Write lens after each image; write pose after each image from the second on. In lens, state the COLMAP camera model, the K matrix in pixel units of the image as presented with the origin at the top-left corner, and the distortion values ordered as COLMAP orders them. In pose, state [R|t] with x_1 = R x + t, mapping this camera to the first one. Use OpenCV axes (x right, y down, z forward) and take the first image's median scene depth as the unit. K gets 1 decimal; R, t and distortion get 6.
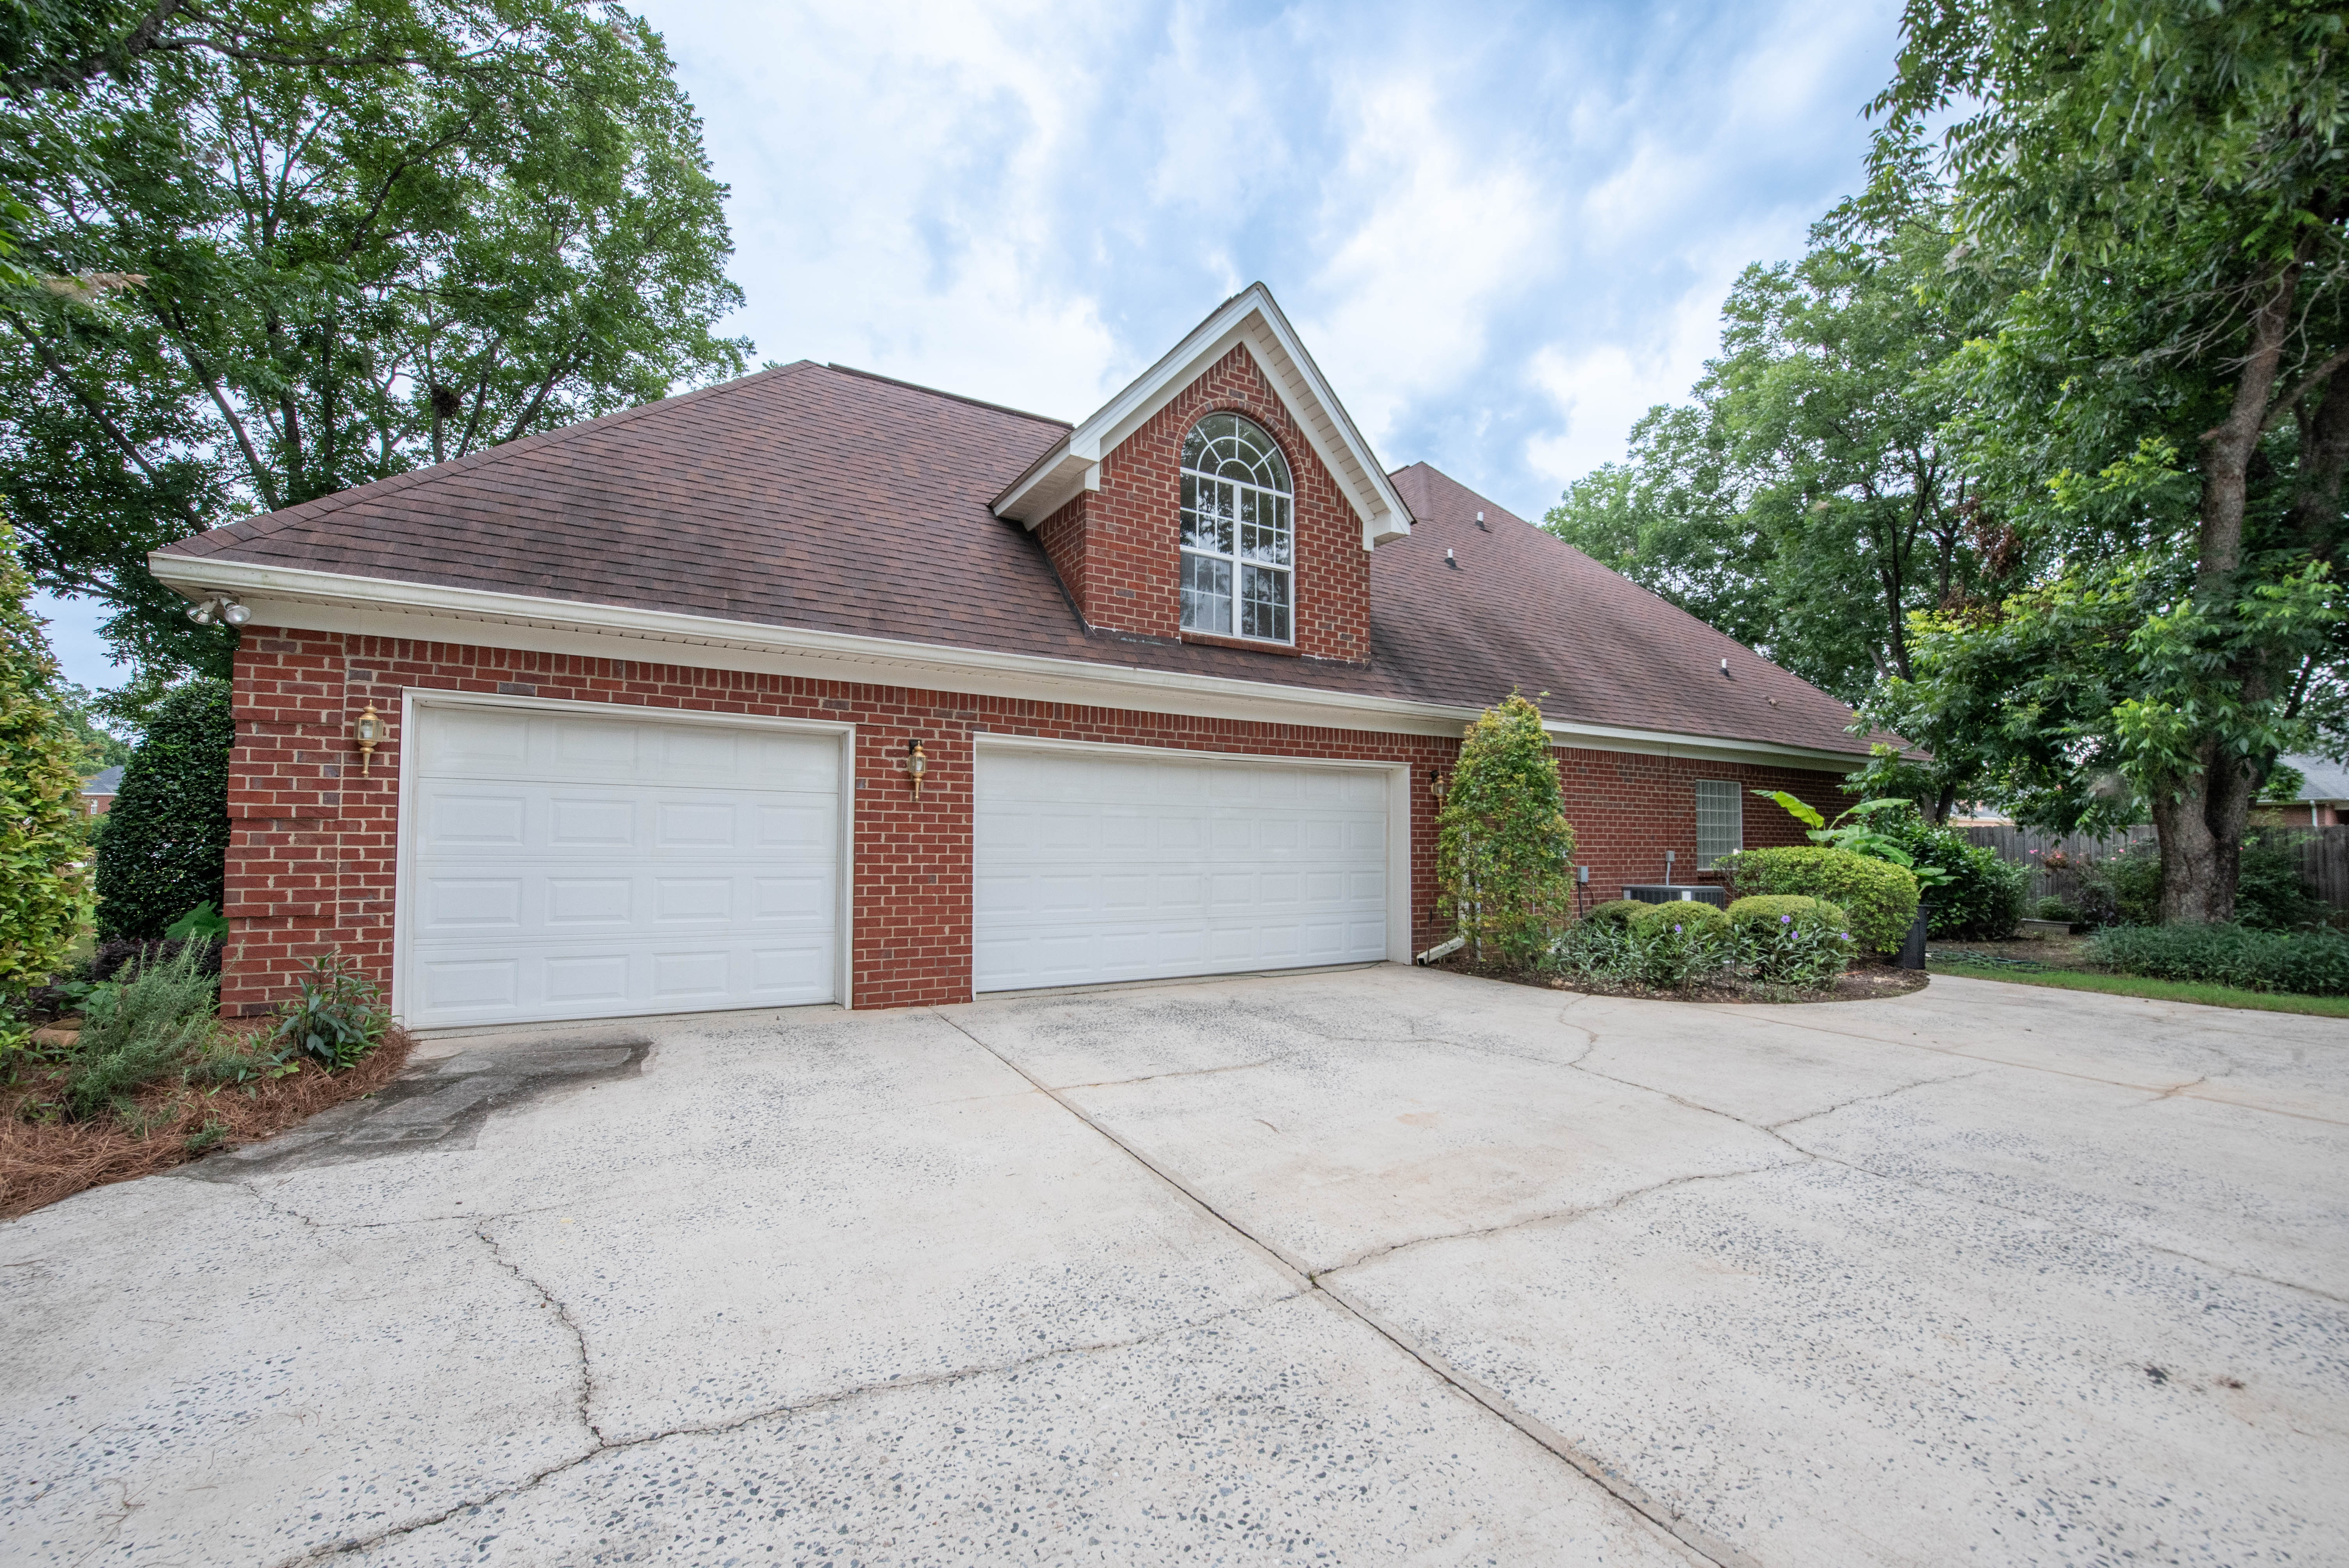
lens RADIAL K [[932.1, 0, 1168.5], [0, 932.1, 809.1], [0, 0, 1]] dist [-0.020729, -0.000528]
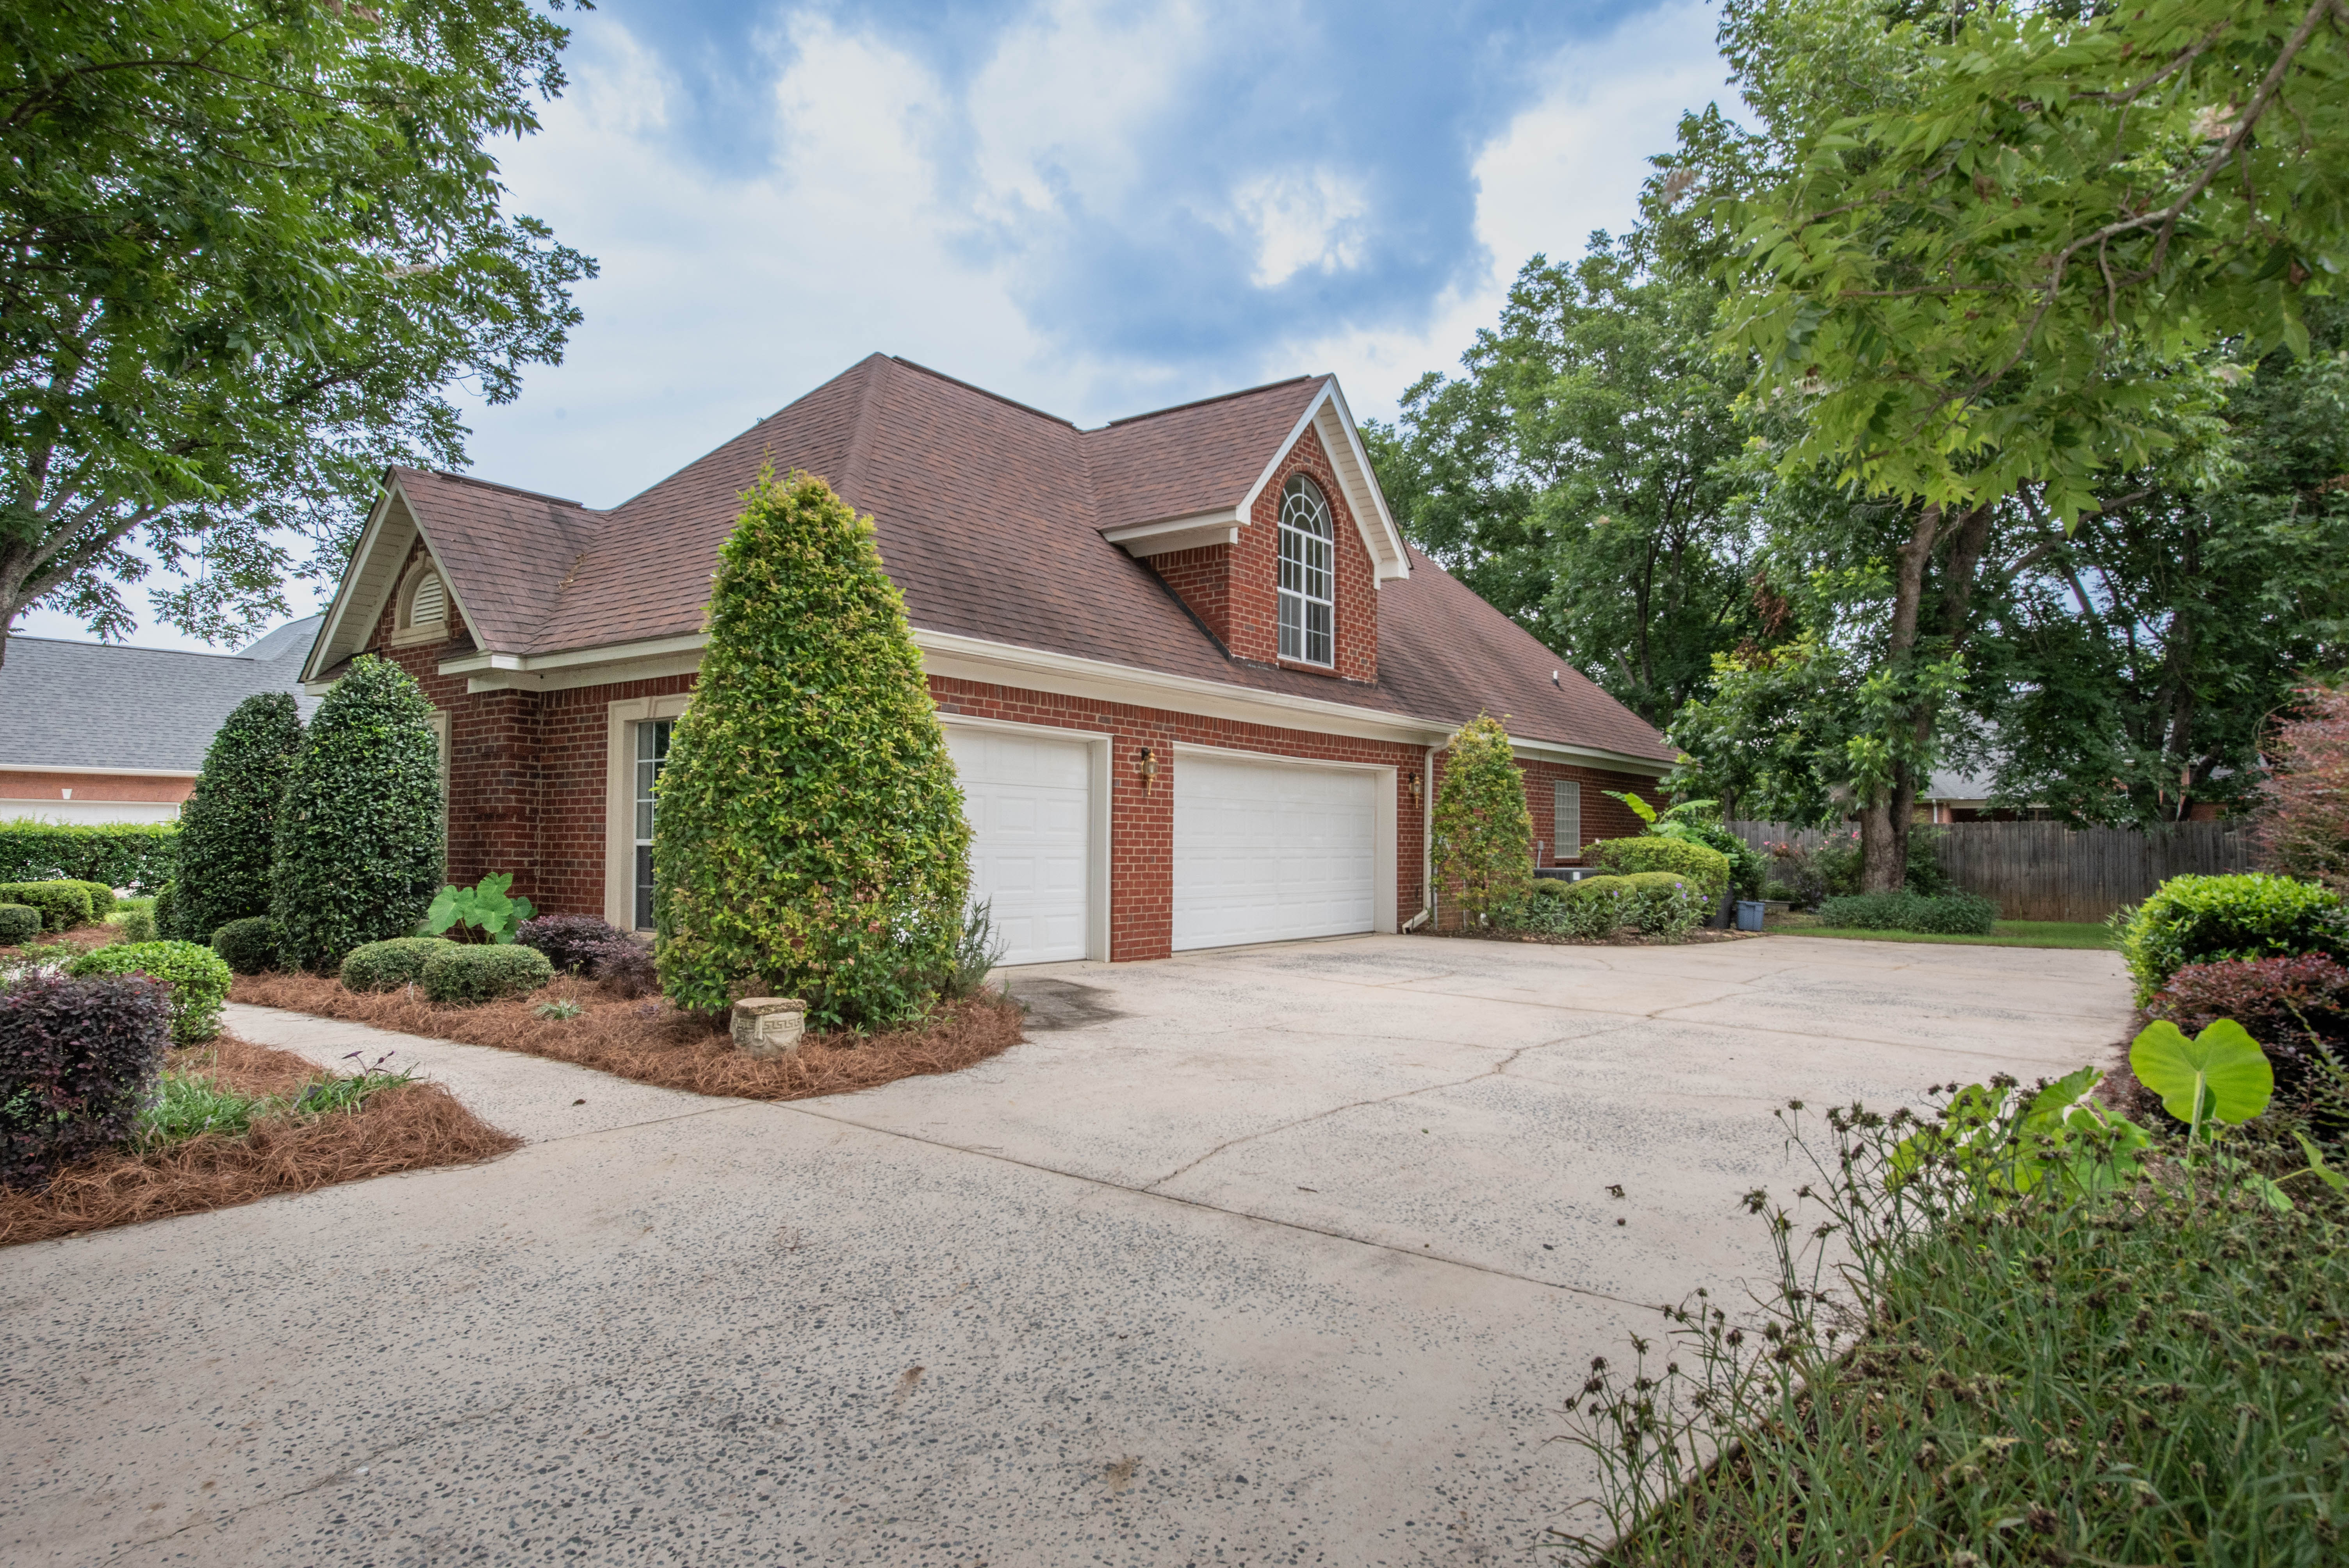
lens RADIAL K [[1329.3, 0, 1171.8], [0, 1329.3, 814.9], [0, 0, 1]] dist [-0.000558, 0.000209]
pose [[0.925943, 0.008070, 0.377577, -0.707610], [-0.015184, 0.999759, 0.015868, -0.010208], [-0.377358, -0.020426, 0.925842, -0.518762]]
